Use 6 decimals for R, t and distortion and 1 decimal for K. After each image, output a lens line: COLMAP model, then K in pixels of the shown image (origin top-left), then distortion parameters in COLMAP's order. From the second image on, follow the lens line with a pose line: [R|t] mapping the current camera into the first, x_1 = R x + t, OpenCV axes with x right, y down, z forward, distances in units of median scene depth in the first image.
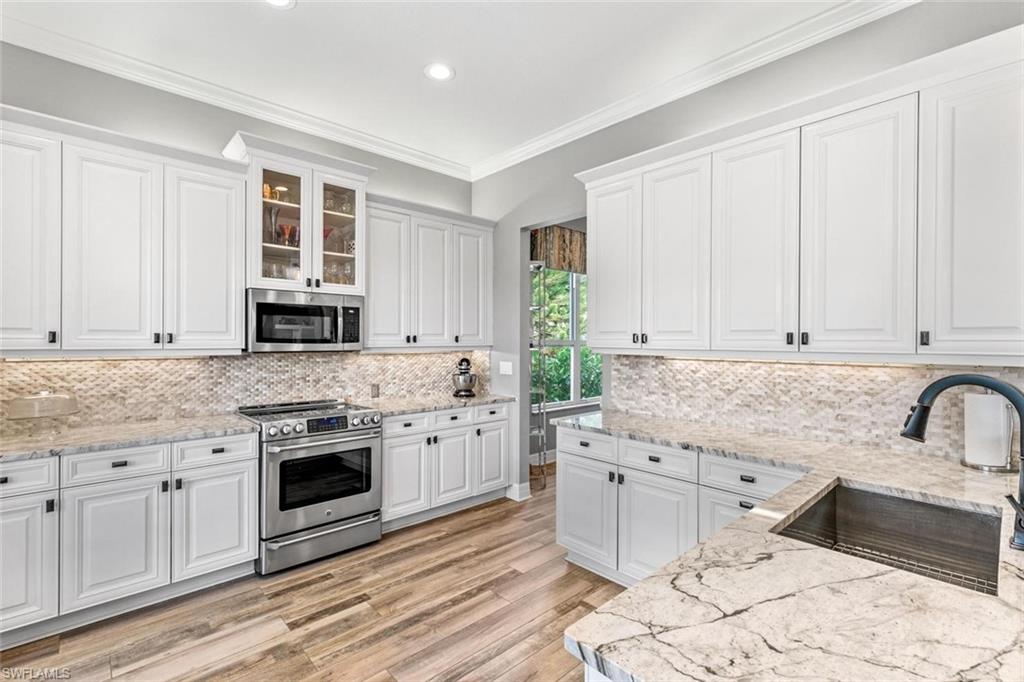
lens RADIAL K [[458.1, 0, 510.5], [0, 458.1, 341.7], [0, 0, 1]] dist [0.004240, -0.000236]
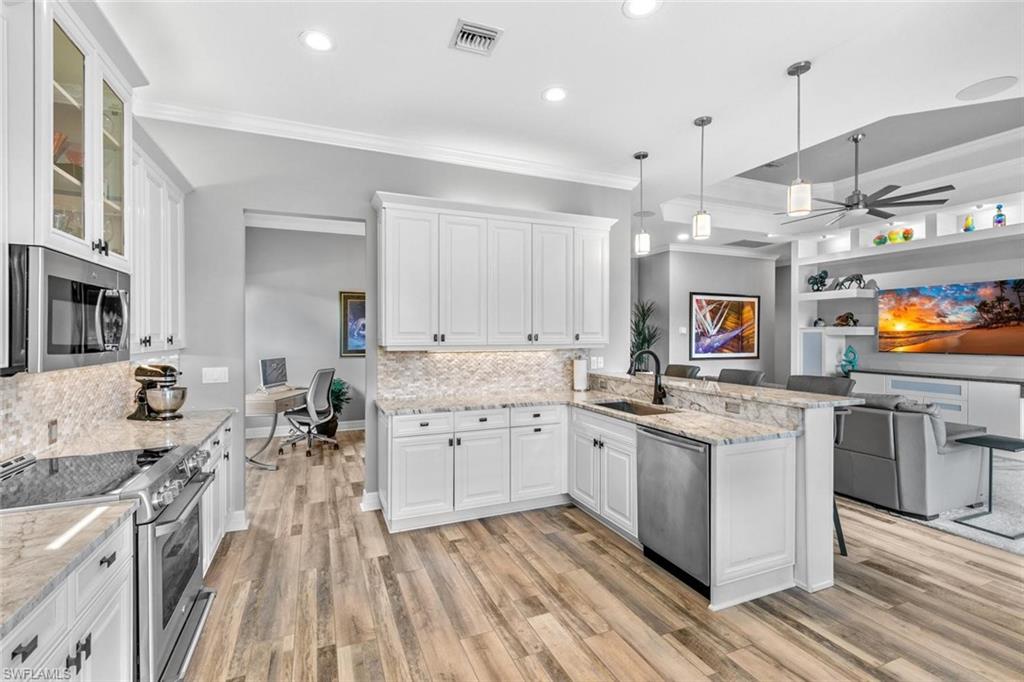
lens RADIAL K [[458.1, 0, 511.4], [0, 458.1, 333.0], [0, 0, 1]] dist [0.004240, -0.000236]
pose [[0.341703, -0.002945, 0.939803, -0.838224], [0.006025, 0.999981, 0.000943, -0.020190], [-0.939789, 0.005340, 0.341714, 0.327106]]
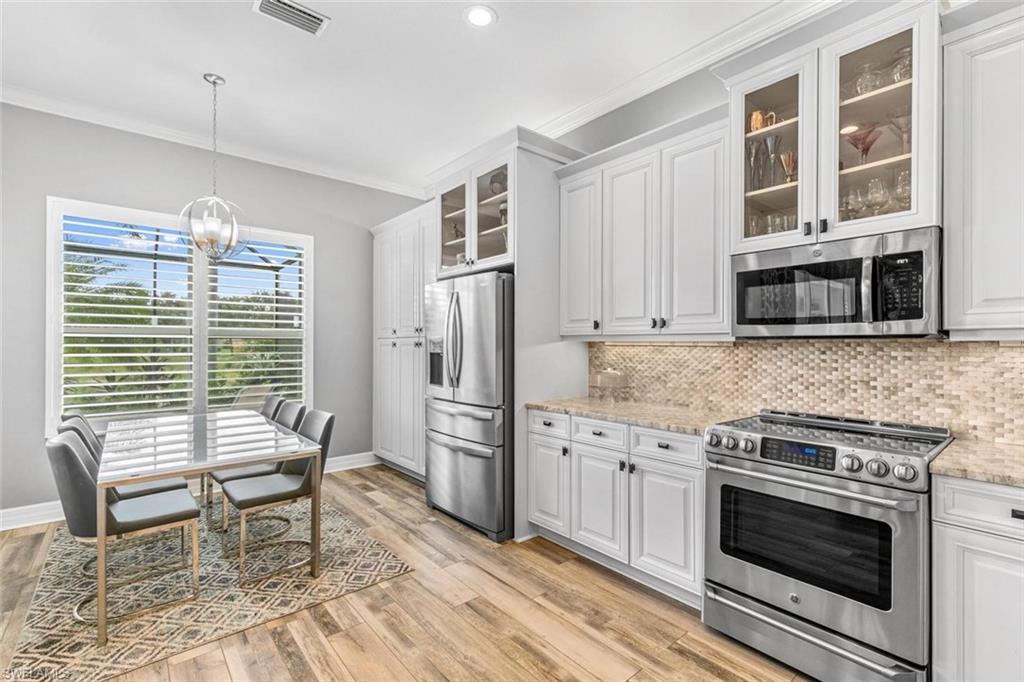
lens RADIAL K [[458.1, 0, 508.0], [0, 458.1, 341.5], [0, 0, 1]] dist [0.004240, -0.000236]
pose [[-0.046538, -0.010252, -0.998864, 0.229646], [-0.006626, 0.999929, -0.009954, 0.039510], [0.998895, 0.006155, -0.046602, 0.635434]]
